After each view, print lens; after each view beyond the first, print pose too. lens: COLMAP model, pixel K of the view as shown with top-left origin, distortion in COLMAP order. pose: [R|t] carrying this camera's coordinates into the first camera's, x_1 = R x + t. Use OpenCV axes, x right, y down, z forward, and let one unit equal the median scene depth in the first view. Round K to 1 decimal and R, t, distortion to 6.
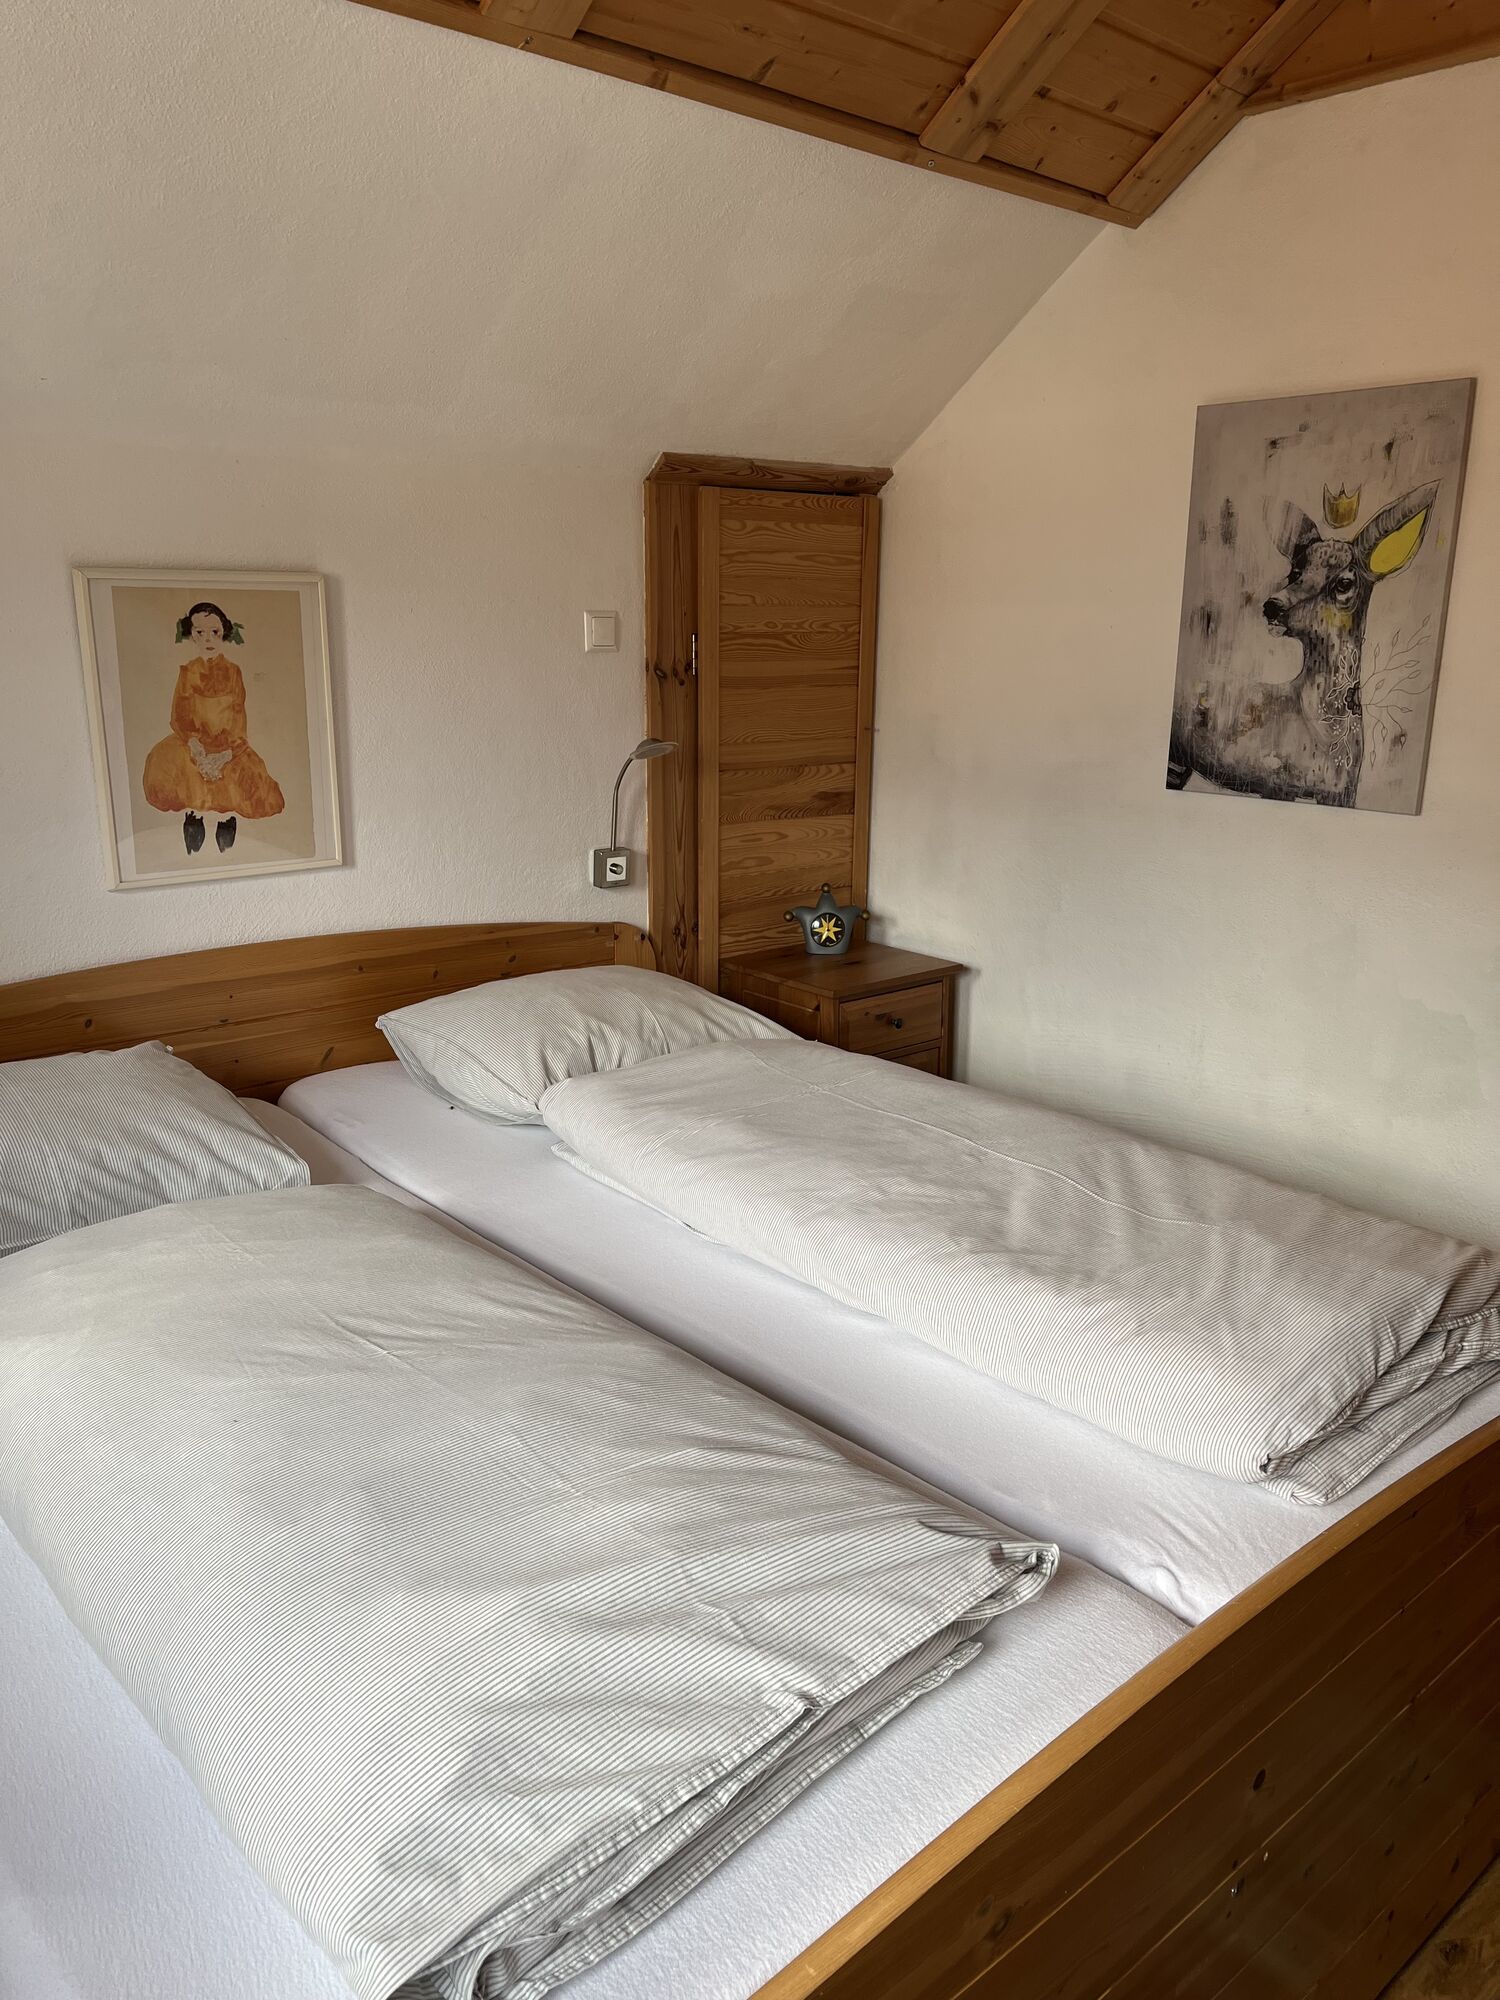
lens RADIAL K [[1515.0, 0, 745.7], [0, 1515.0, 1007.8], [0, 0, 1]] dist [0.063516, -0.092584]
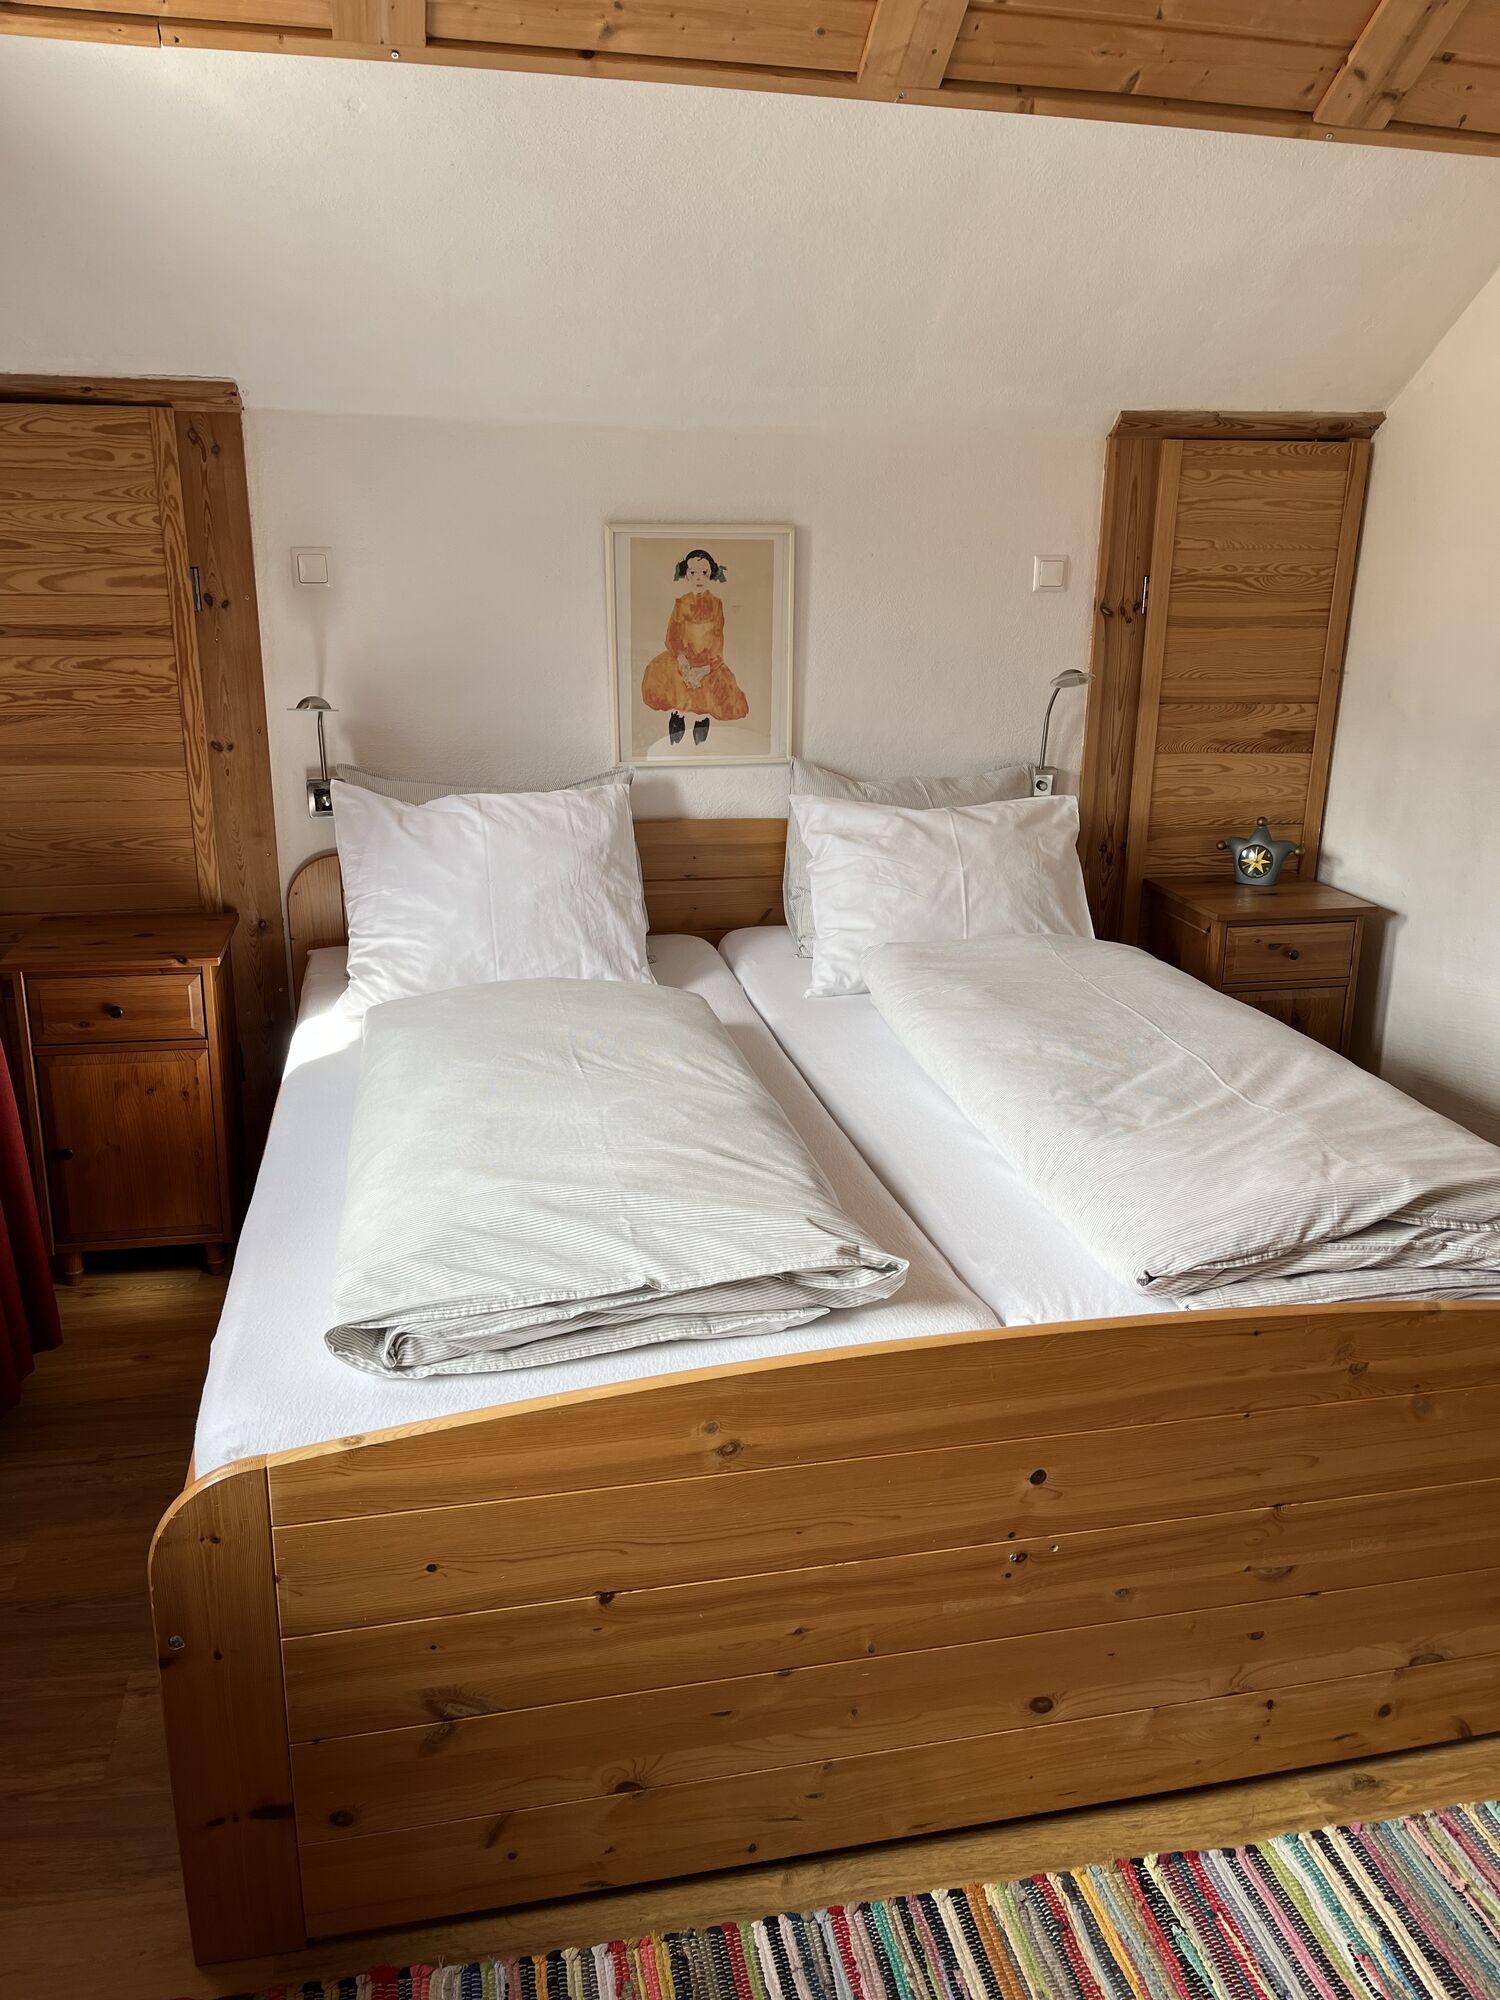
lens RADIAL K [[1515.0, 0, 756.3], [0, 1515.0, 1010.0], [0, 0, 1]] dist [0.063516, -0.092584]
pose [[0.878220, 0.142275, -0.456605, 0.333260], [-0.123739, 0.989813, 0.070424, 0.025375], [0.461973, -0.005348, 0.886878, -0.129624]]
